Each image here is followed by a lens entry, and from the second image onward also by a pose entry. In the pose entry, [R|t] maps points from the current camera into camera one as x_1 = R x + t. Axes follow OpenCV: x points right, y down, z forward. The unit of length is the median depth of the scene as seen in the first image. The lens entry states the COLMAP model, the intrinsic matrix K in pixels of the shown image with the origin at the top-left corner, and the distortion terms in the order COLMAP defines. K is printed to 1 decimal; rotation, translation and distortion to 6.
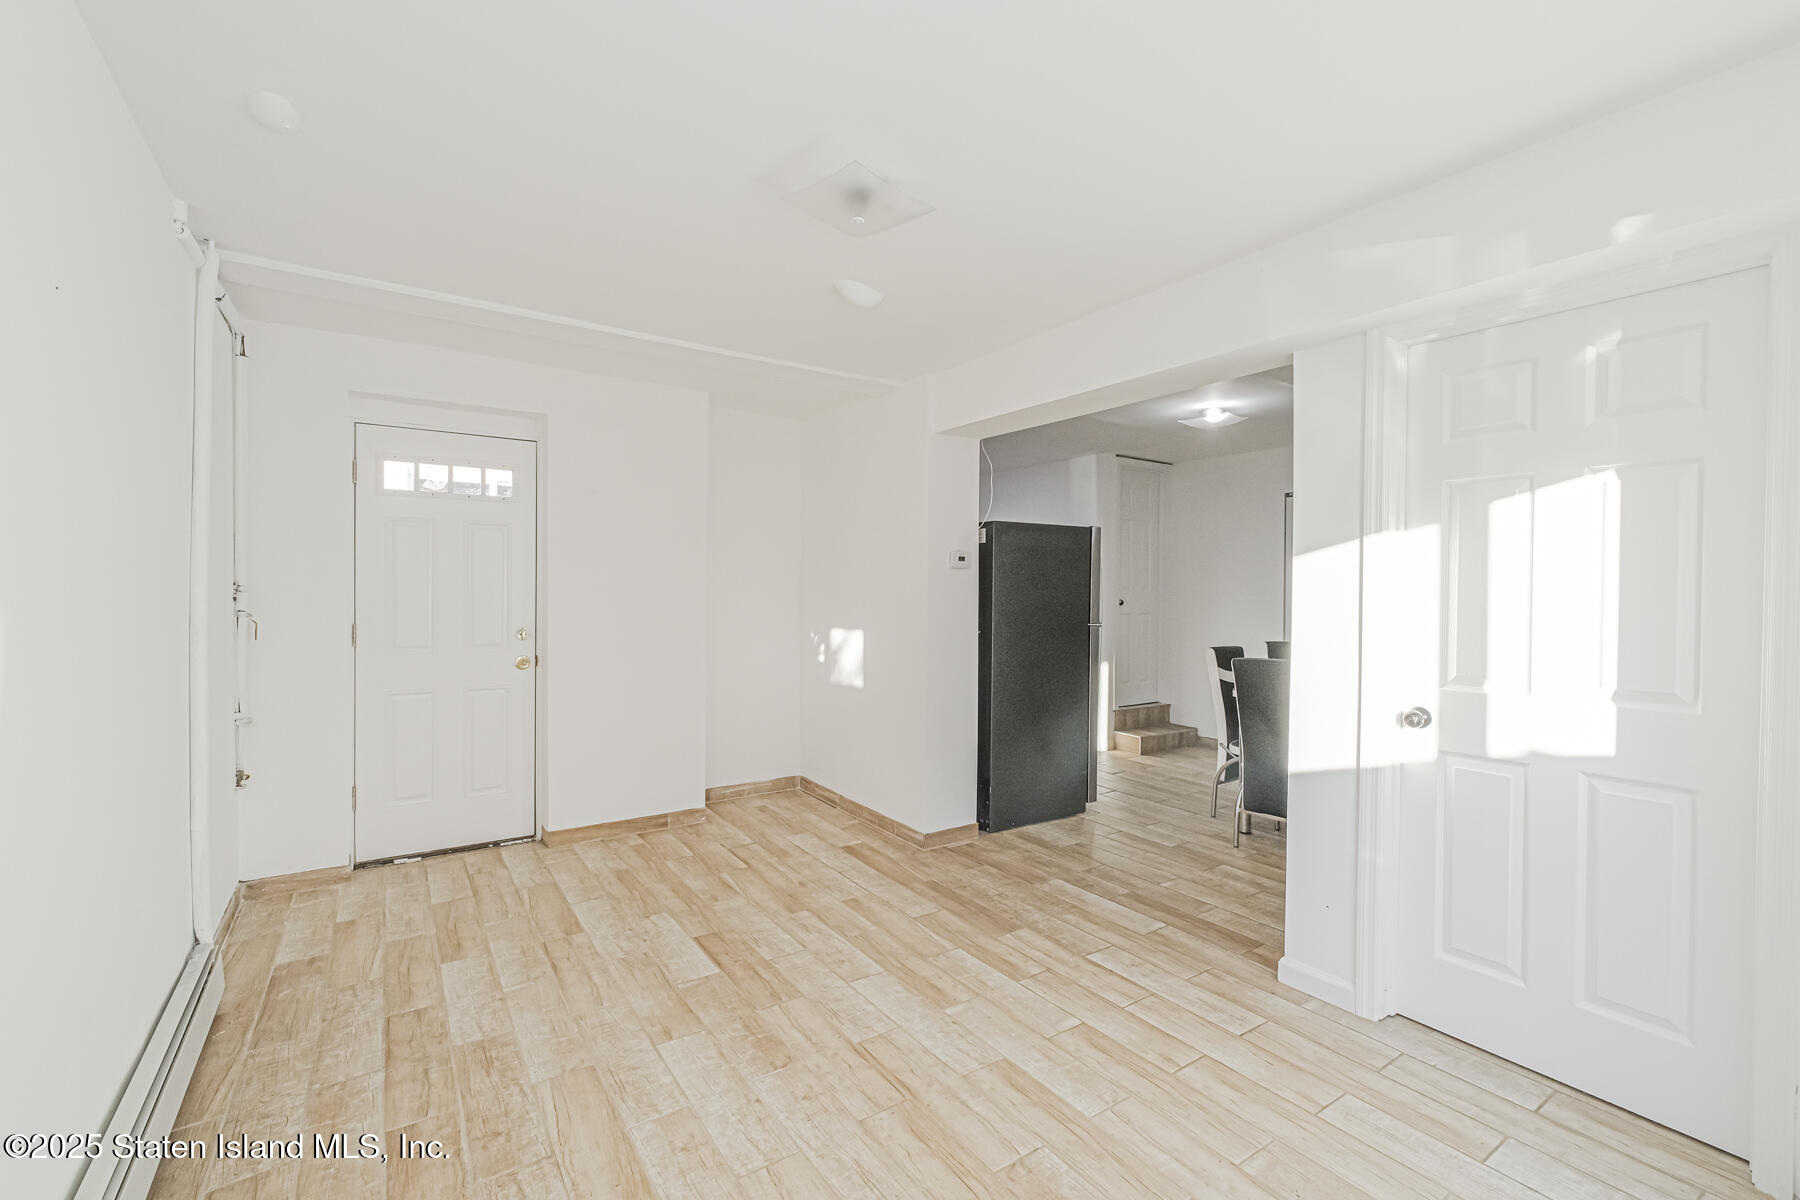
lens RADIAL K [[779.5, 0, 903.8], [0, 779.5, 596.8], [0, 0, 1]] dist [0.003266, -0.000414]
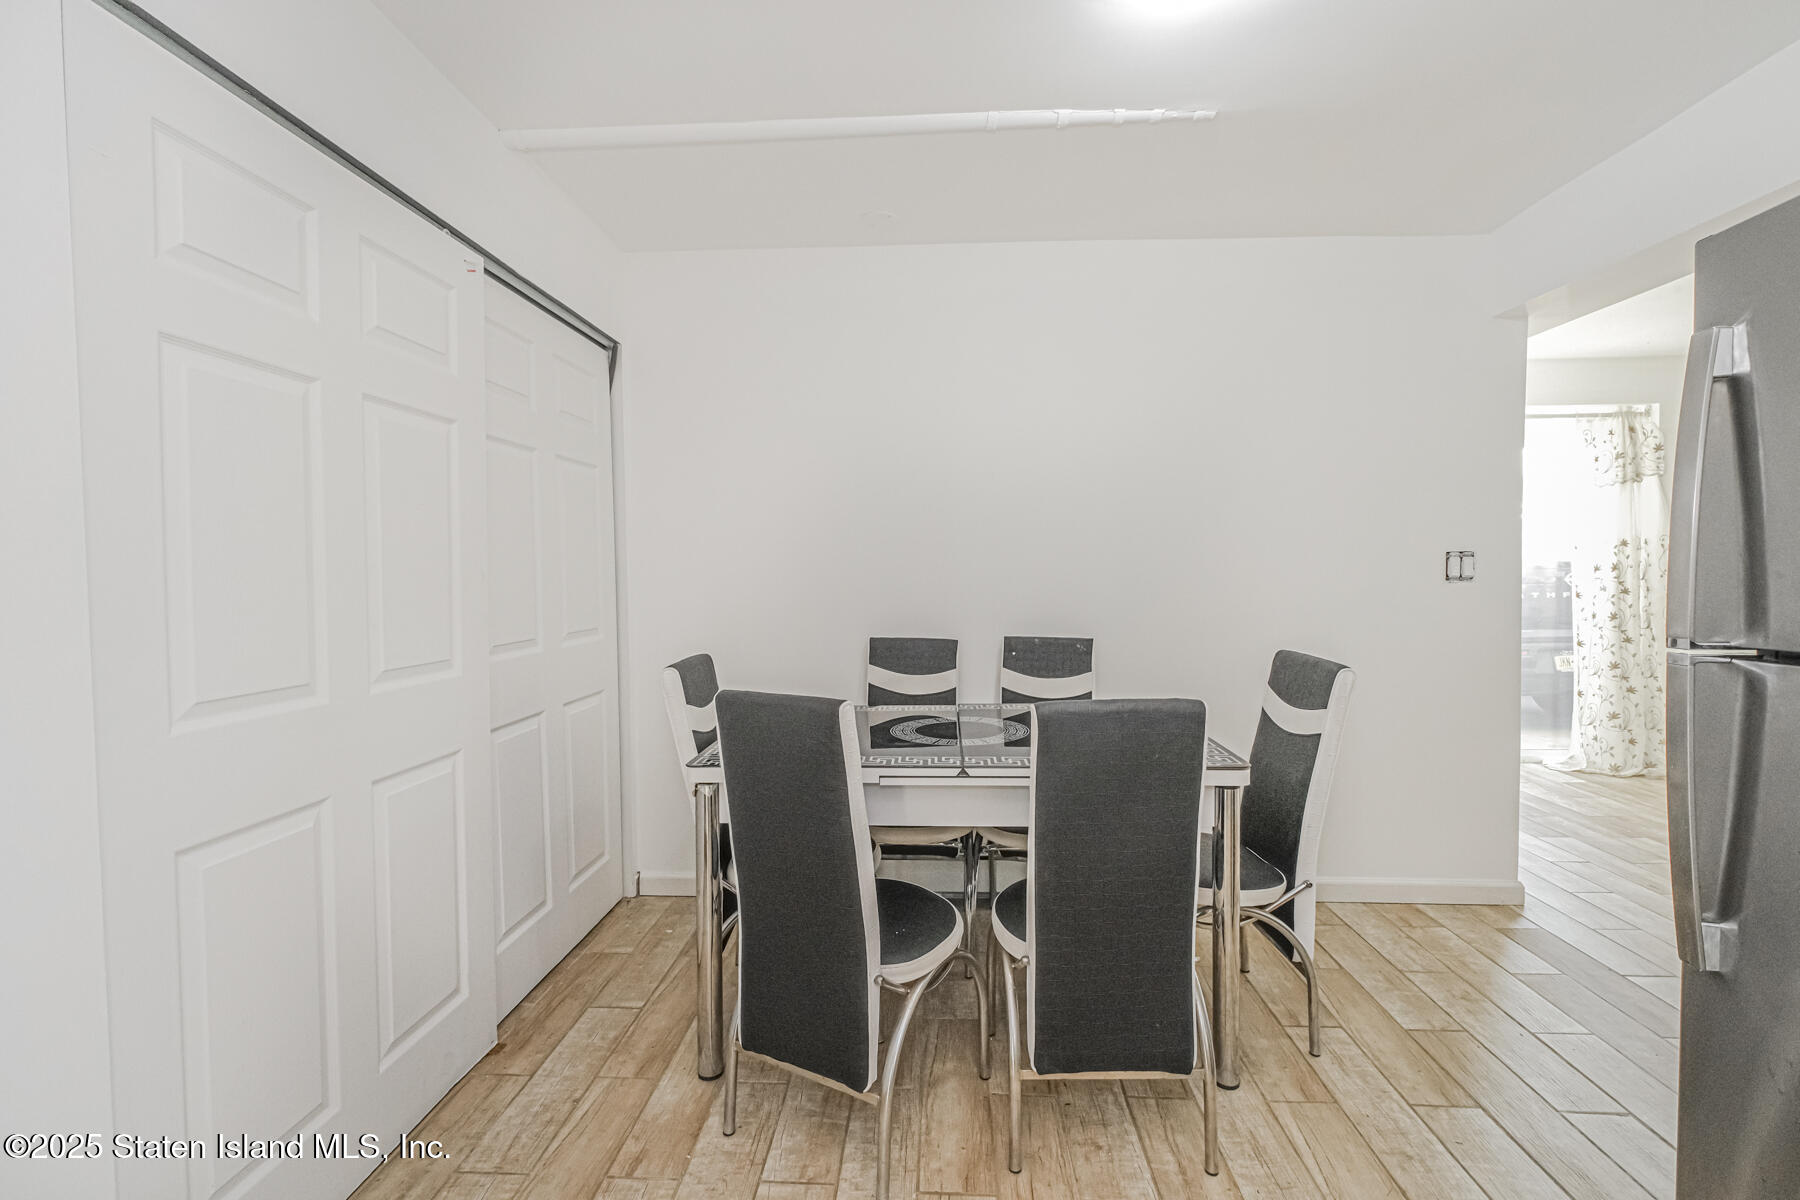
lens RADIAL K [[779.5, 0, 903.8], [0, 779.5, 596.8], [0, 0, 1]] dist [0.003266, -0.000414]
pose [[-0.797903, -0.017588, 0.602530, 0.427192], [0.012427, 0.998882, 0.045615, 0.007868], [-0.602658, 0.043884, -0.796792, 1.931984]]
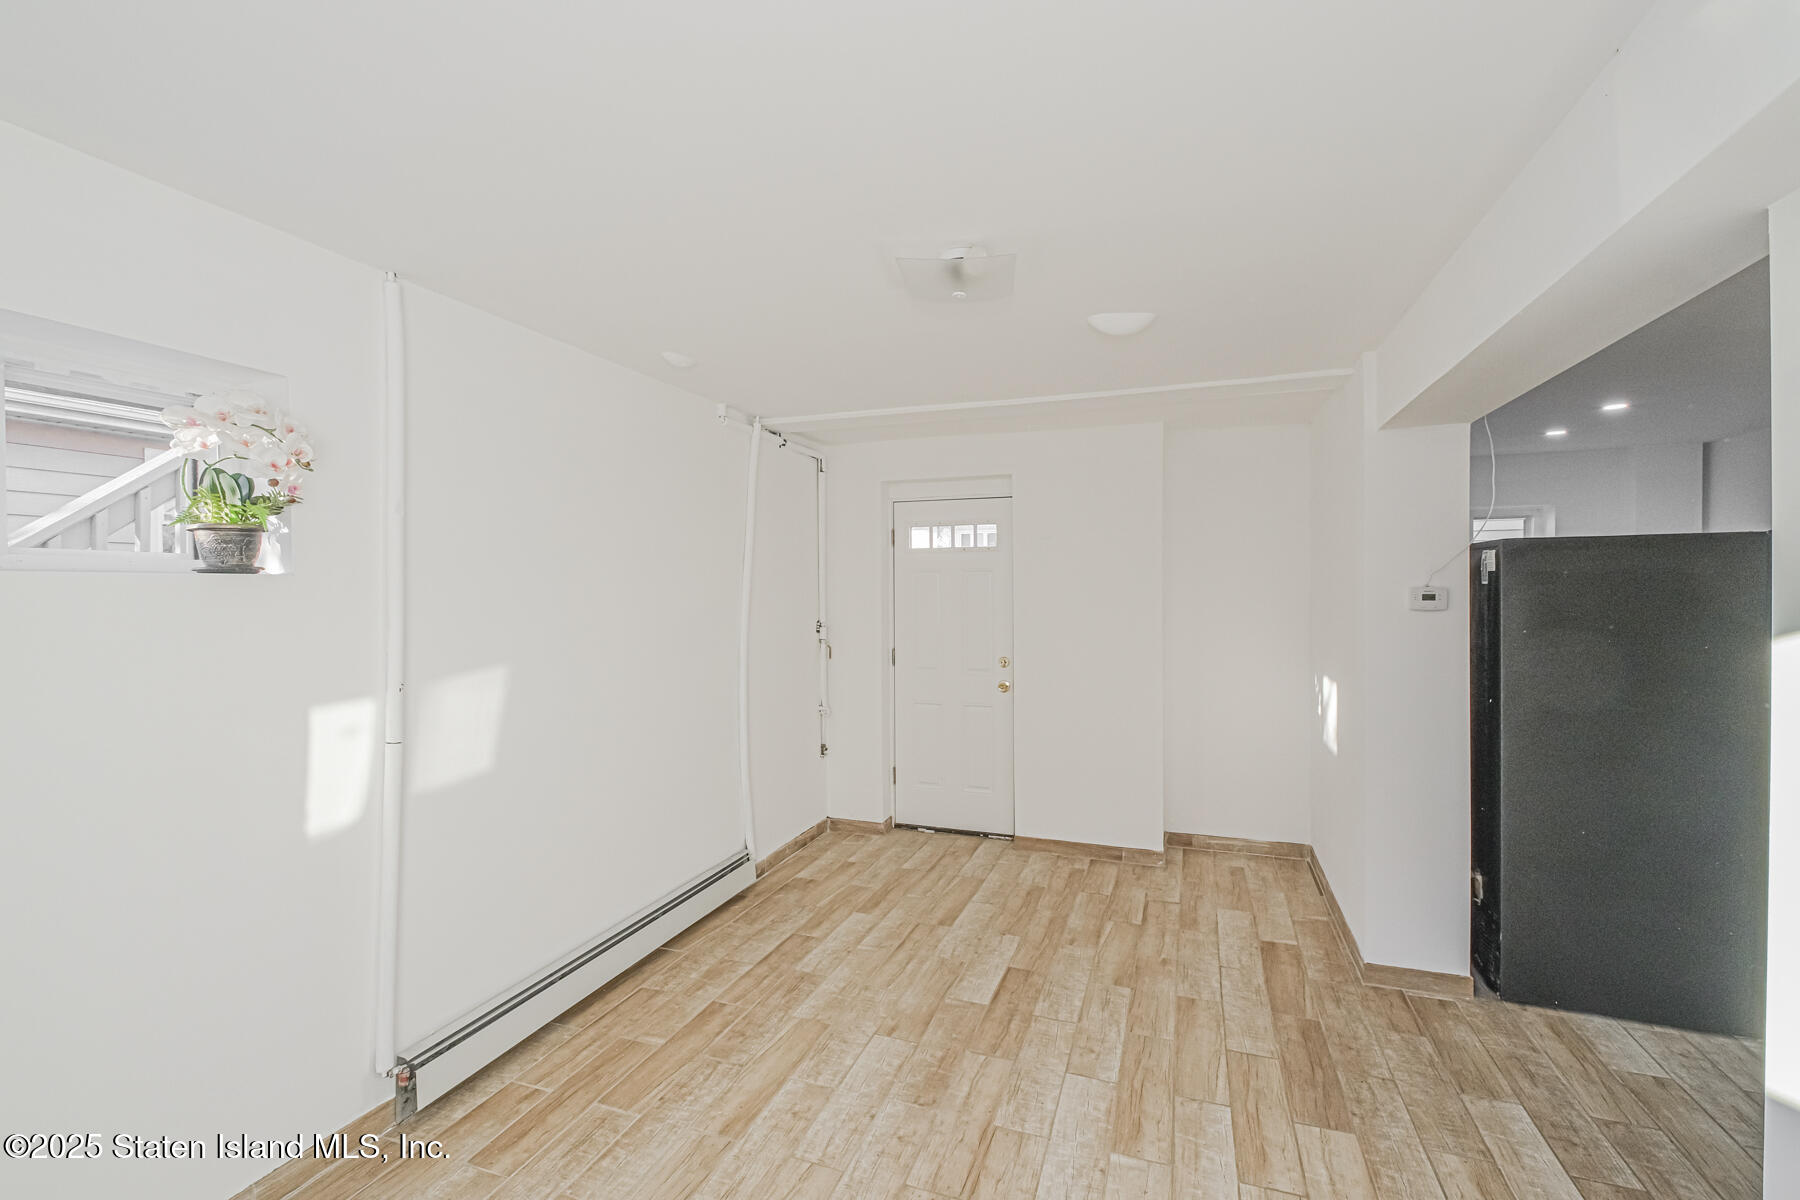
lens RADIAL K [[779.5, 0, 903.8], [0, 779.5, 596.8], [0, 0, 1]] dist [0.003266, -0.000414]
pose [[0.586474, -0.000041, -0.809968, 0.466469], [0.000060, 1.000000, -0.000007, -0.063567], [0.809968, -0.000044, 0.586474, 0.235060]]
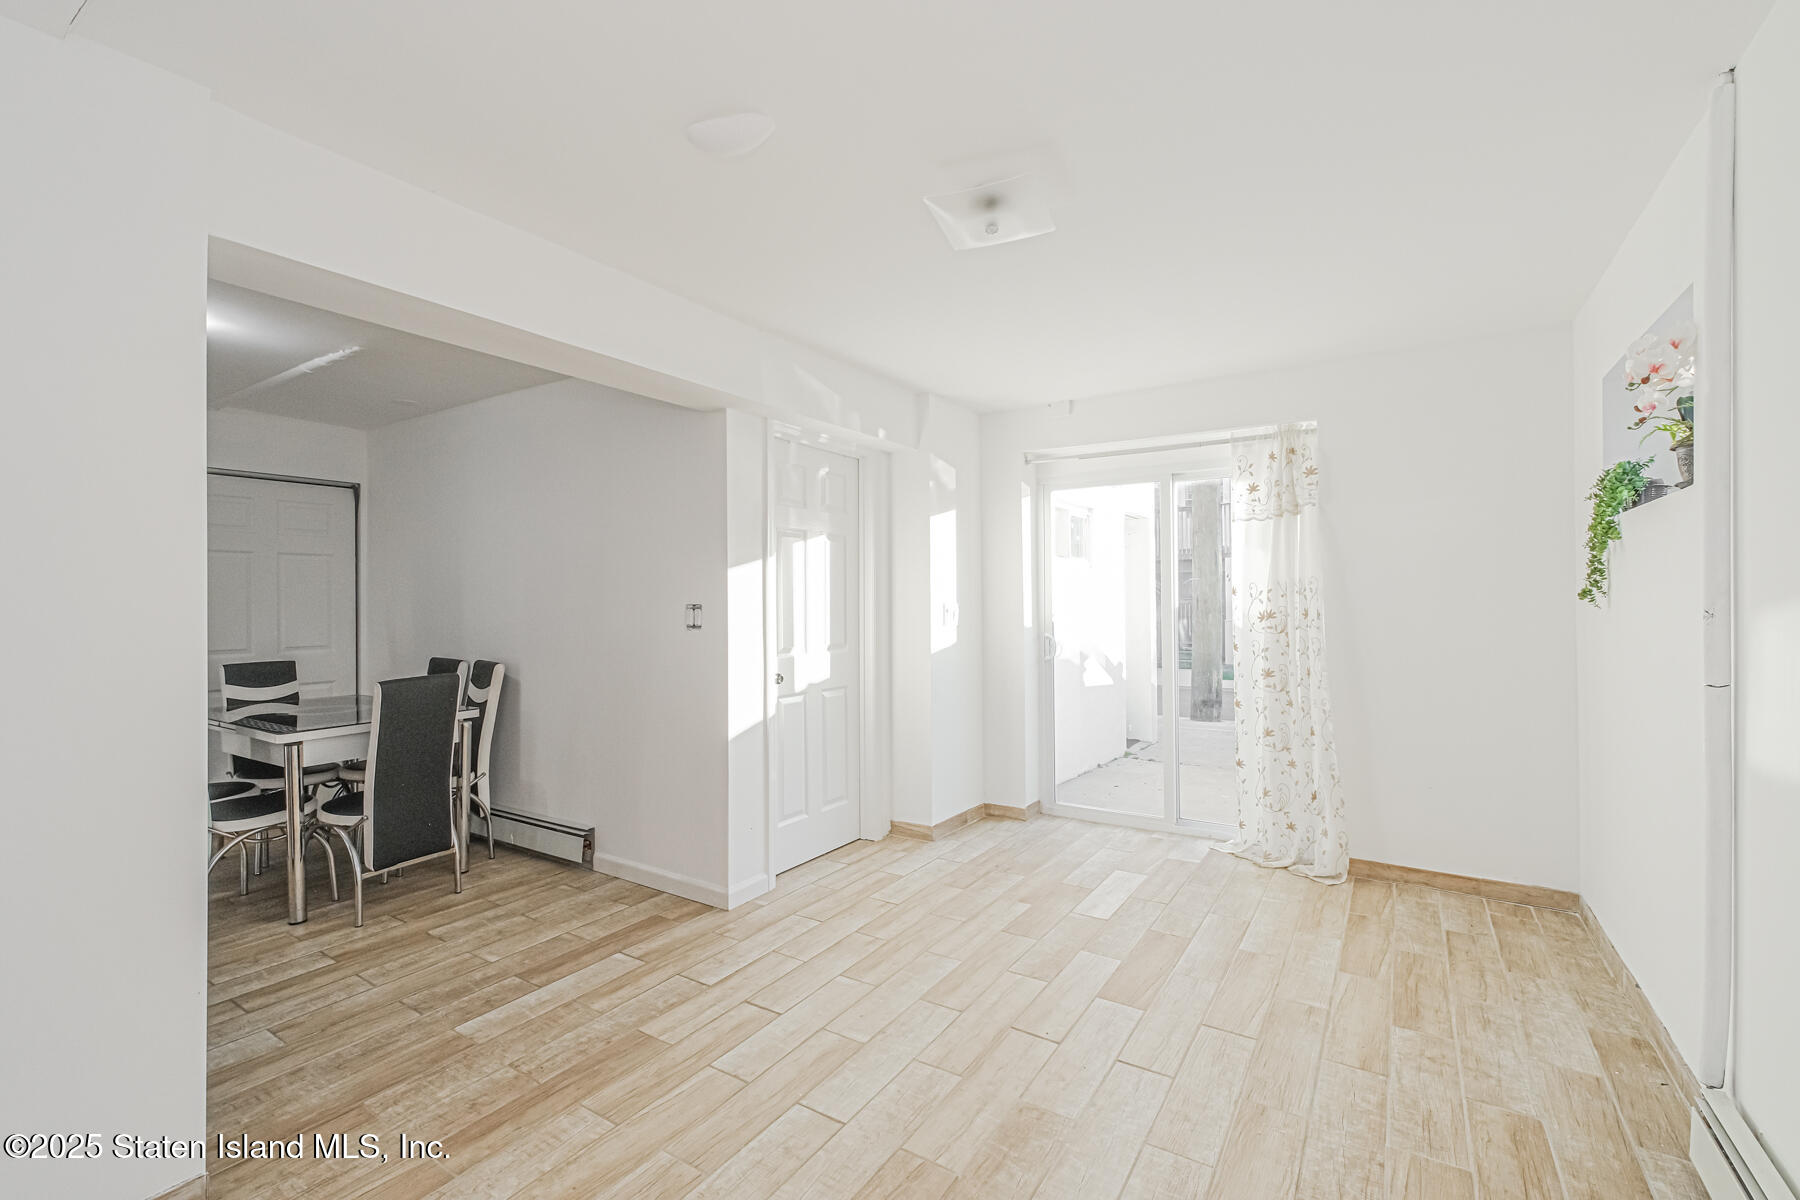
lens RADIAL K [[772.0, 0, 901.3], [0, 772.0, 594.5], [0, 0, 1]] dist [0.000963, -0.000168]
pose [[-0.382978, 0.002566, 0.923754, -0.627100], [0.013862, 0.999900, 0.002969, -0.008692], [-0.923653, 0.013942, -0.382975, 0.994021]]
